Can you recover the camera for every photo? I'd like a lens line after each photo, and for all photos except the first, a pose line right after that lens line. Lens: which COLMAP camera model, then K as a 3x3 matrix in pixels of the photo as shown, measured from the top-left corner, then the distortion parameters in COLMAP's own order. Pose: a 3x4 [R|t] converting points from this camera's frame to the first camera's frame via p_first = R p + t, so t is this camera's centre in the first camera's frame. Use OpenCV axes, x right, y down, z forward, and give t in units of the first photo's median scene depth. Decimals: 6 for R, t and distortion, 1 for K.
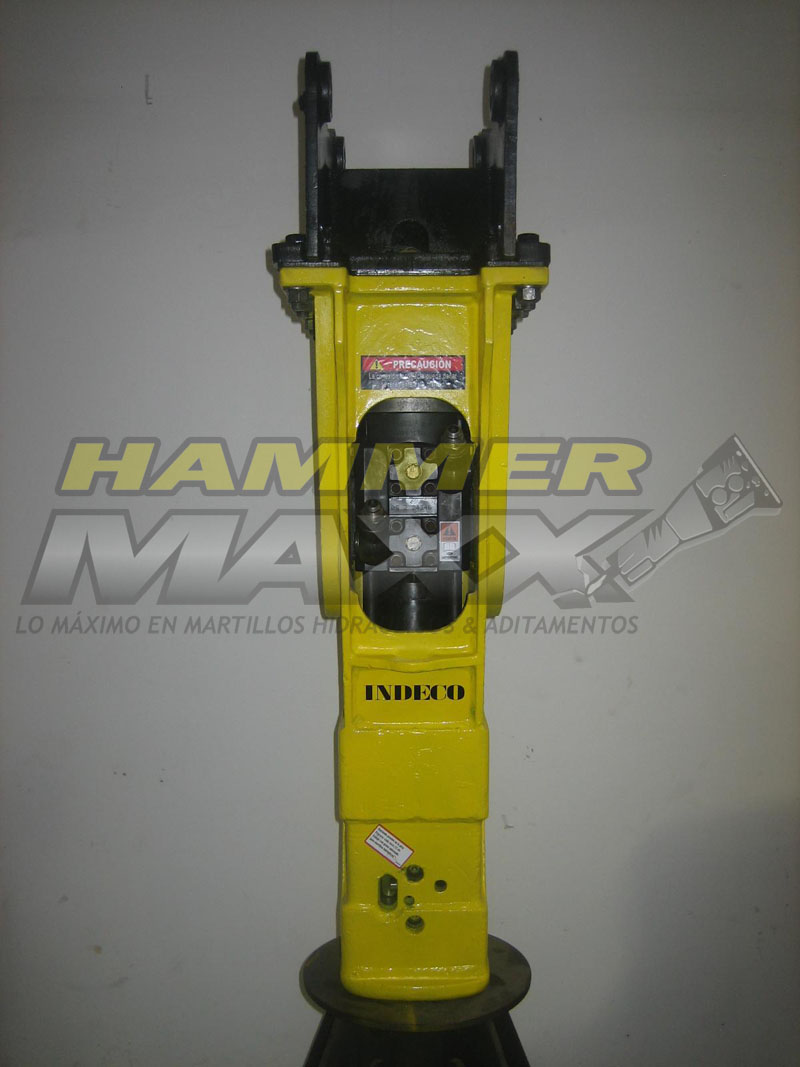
lens RADIAL K [[1094.2, 0, 400.0], [0, 1094.2, 533.5], [0, 0, 1]] dist [-0.126829, 0.165282]
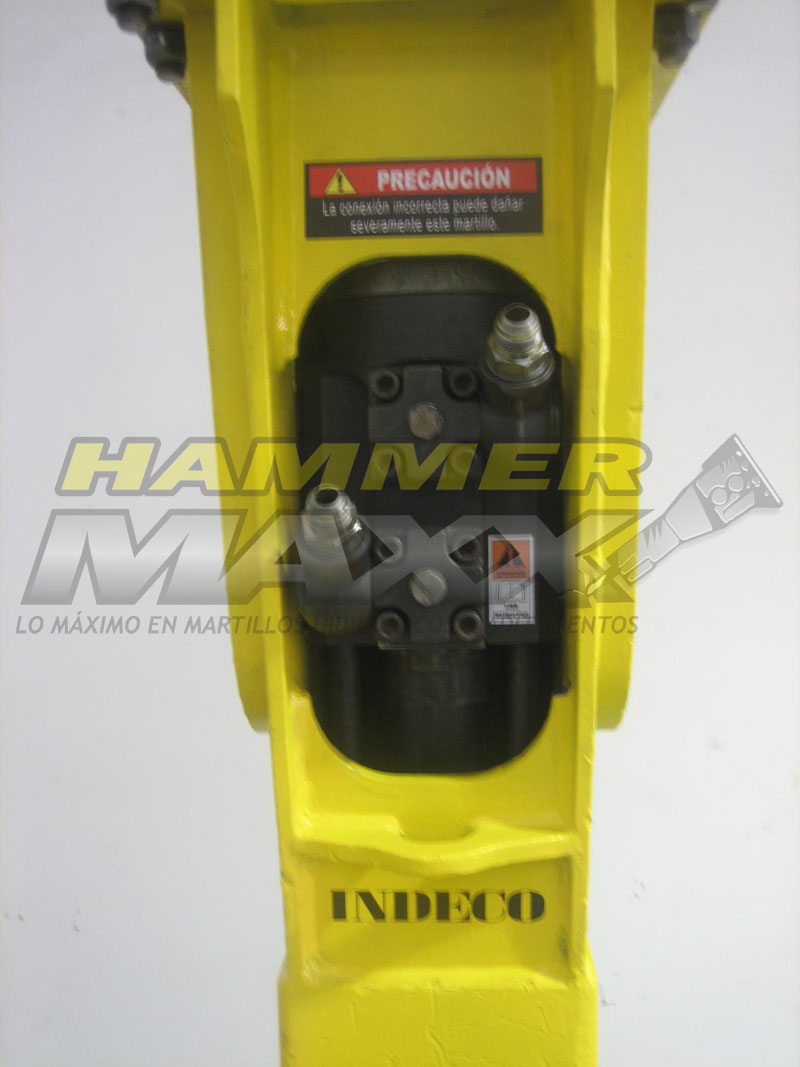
lens RADIAL K [[1094.2, 0, 400.0], [0, 1094.2, 533.5], [0, 0, 1]] dist [-0.126829, 0.165282]
pose [[0.998348, -0.008612, -0.056807, 0.024983], [0.008379, 0.999955, -0.004335, -0.010611], [0.056842, 0.003852, 0.998376, 0.538100]]
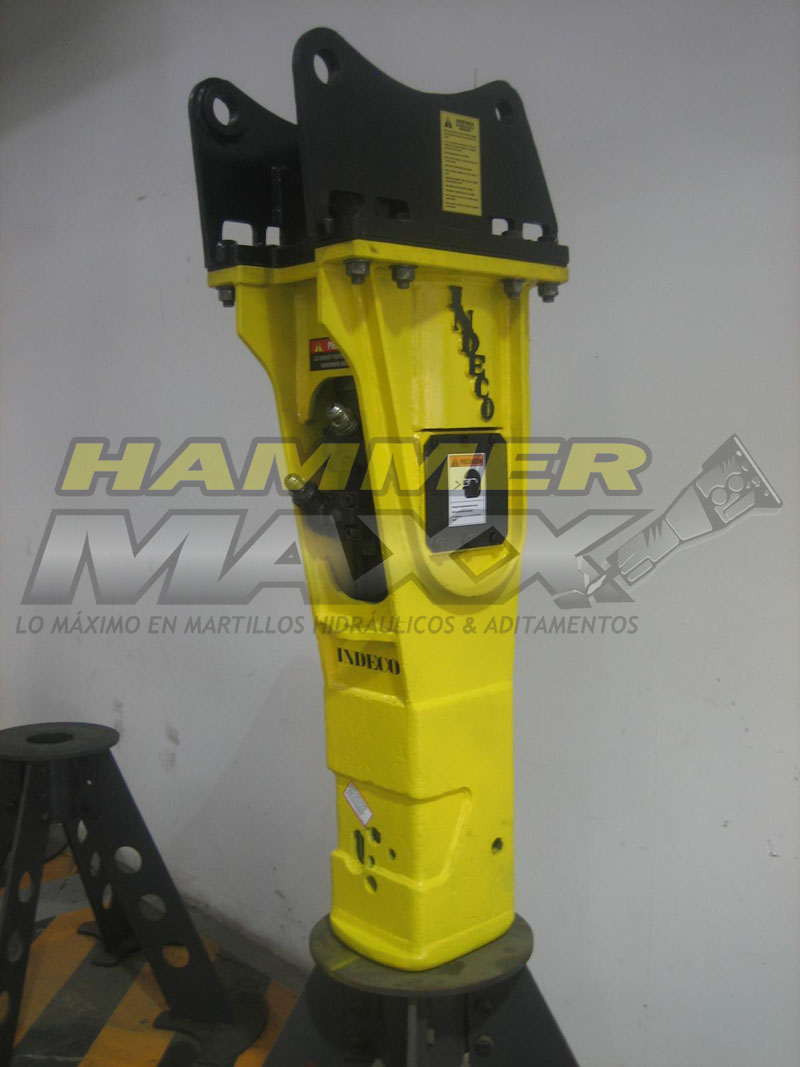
lens RADIAL K [[1094.2, 0, 400.0], [0, 1094.2, 533.5], [0, 0, 1]] dist [-0.126829, 0.165282]
pose [[0.672984, 0.063162, -0.736955, 0.787790], [-0.038945, 0.997991, 0.049971, -0.027836], [0.738631, -0.004929, 0.674092, 0.322621]]
